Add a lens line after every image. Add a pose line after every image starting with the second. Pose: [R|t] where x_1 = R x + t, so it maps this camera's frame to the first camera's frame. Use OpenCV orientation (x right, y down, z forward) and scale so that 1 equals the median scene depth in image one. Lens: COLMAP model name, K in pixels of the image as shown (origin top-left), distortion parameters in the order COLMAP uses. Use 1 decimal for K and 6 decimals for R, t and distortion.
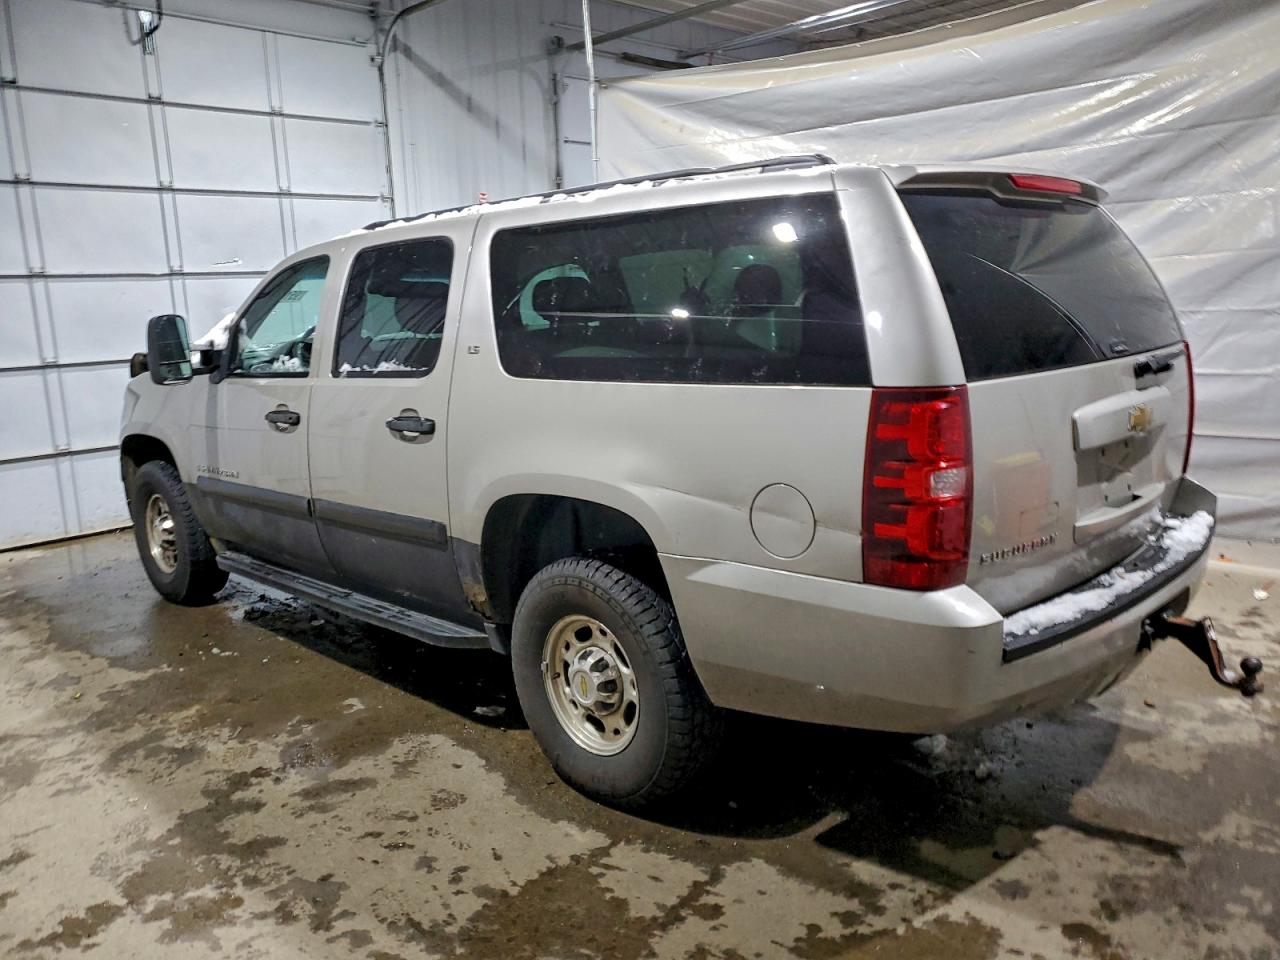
lens RADIAL K [[1017.3, 0, 649.3], [0, 1017.3, 496.0], [0, 0, 1]] dist [0.040442, -0.040102]
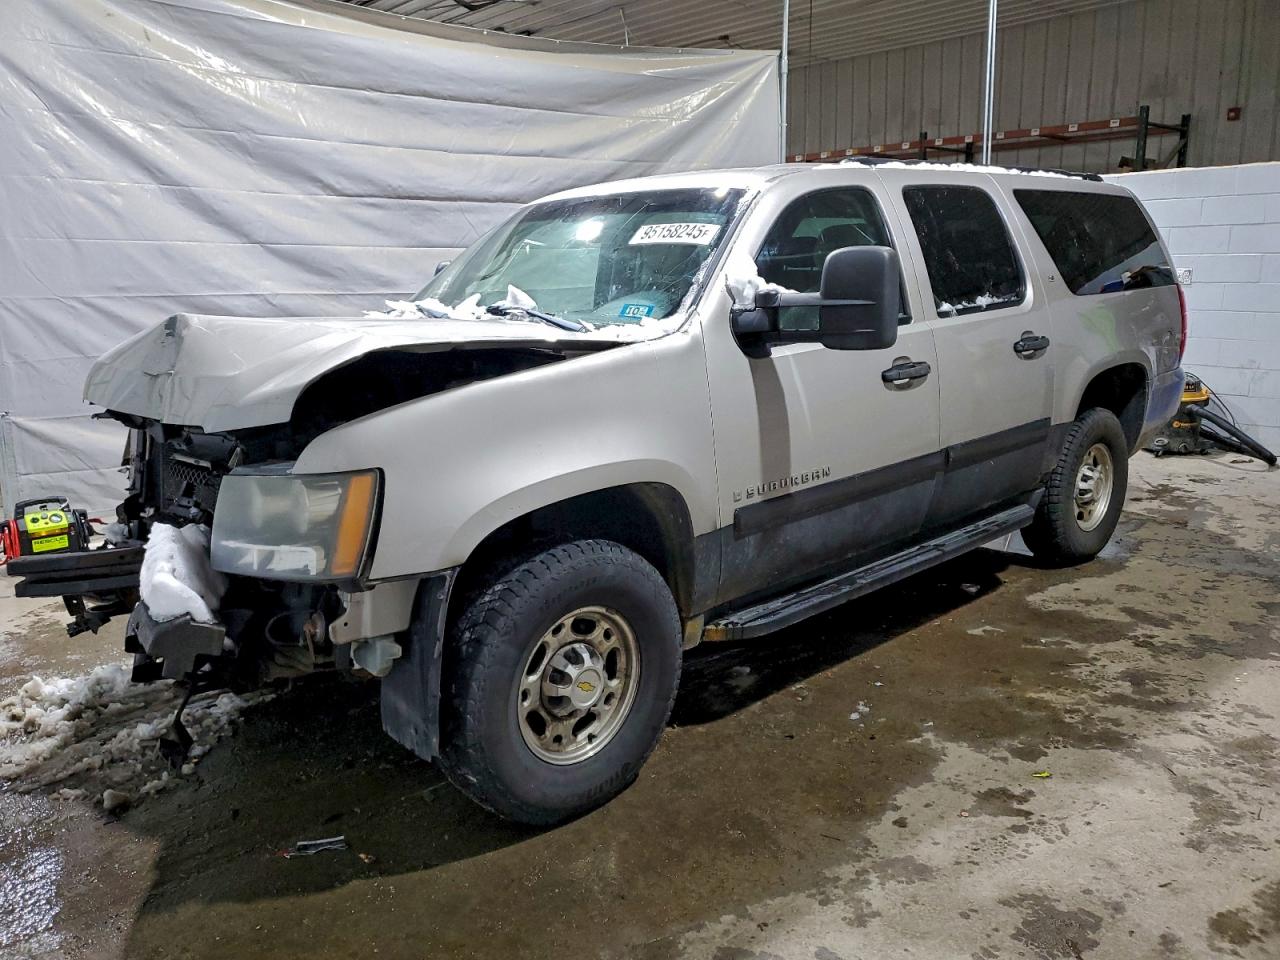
lens RADIAL K [[988.3, 0, 627.3], [0, 988.3, 476.9], [0, 0, 1]] dist [0.009062, 0.007208]
pose [[0.052969, -0.180146, 0.982213, -1.339517], [0.216569, 0.962256, 0.164806, -0.200275], [-0.974829, 0.203987, 0.089984, 1.300784]]
